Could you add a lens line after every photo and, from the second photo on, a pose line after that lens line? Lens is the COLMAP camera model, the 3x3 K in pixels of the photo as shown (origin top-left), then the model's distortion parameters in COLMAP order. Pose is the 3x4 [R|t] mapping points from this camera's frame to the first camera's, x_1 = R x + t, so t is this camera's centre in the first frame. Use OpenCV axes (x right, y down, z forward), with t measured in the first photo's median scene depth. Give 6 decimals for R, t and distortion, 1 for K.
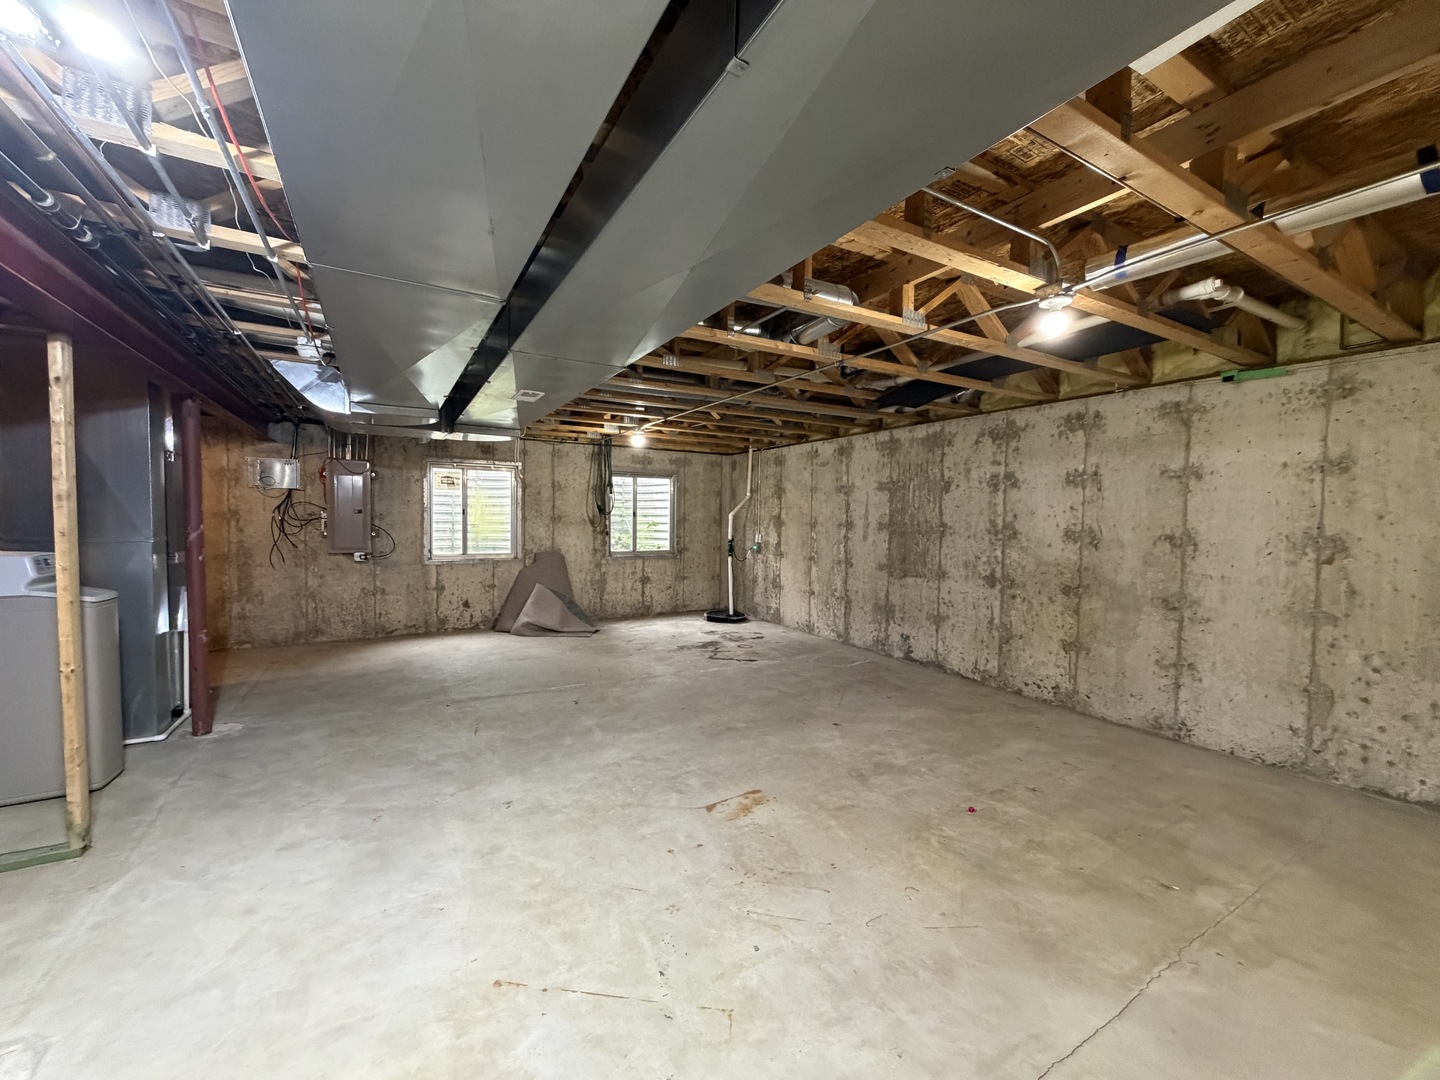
lens RADIAL K [[572.5, 0, 714.8], [0, 572.5, 537.3], [0, 0, 1]] dist [-0.000913, -0.000213]
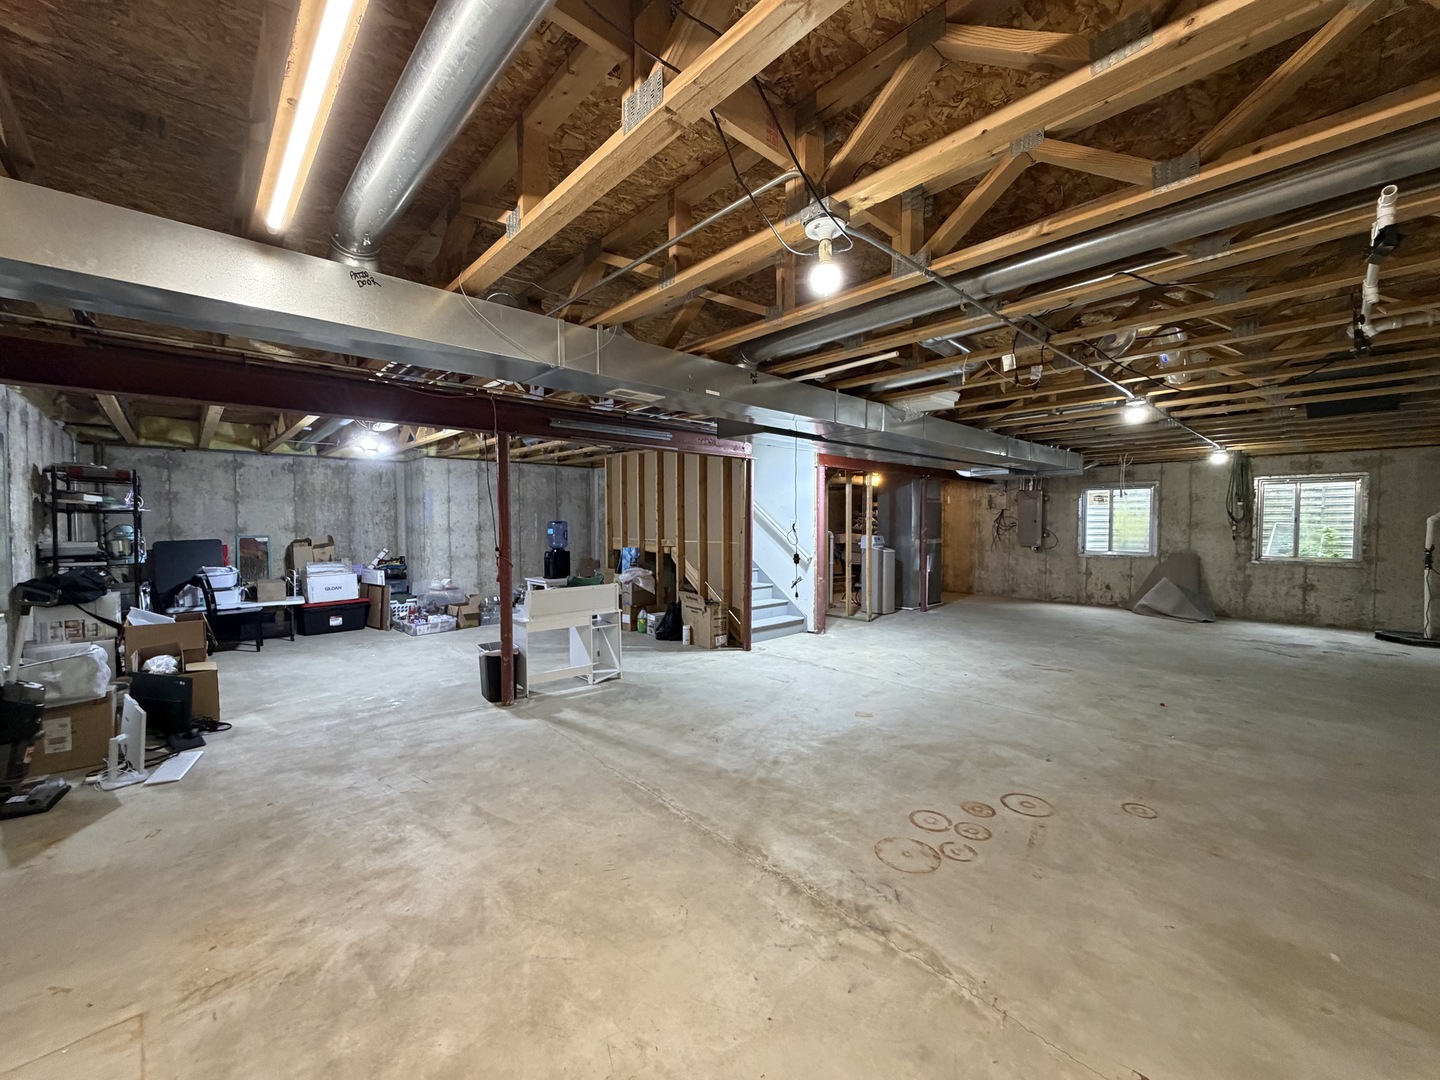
lens RADIAL K [[572.5, 0, 714.8], [0, 572.5, 537.3], [0, 0, 1]] dist [-0.000913, -0.000213]
pose [[0.219221, 0.013761, -0.975578, 0.703766], [-0.032416, 0.999451, 0.006813, 0.017816], [0.975136, 0.030131, 0.219547, -0.233110]]
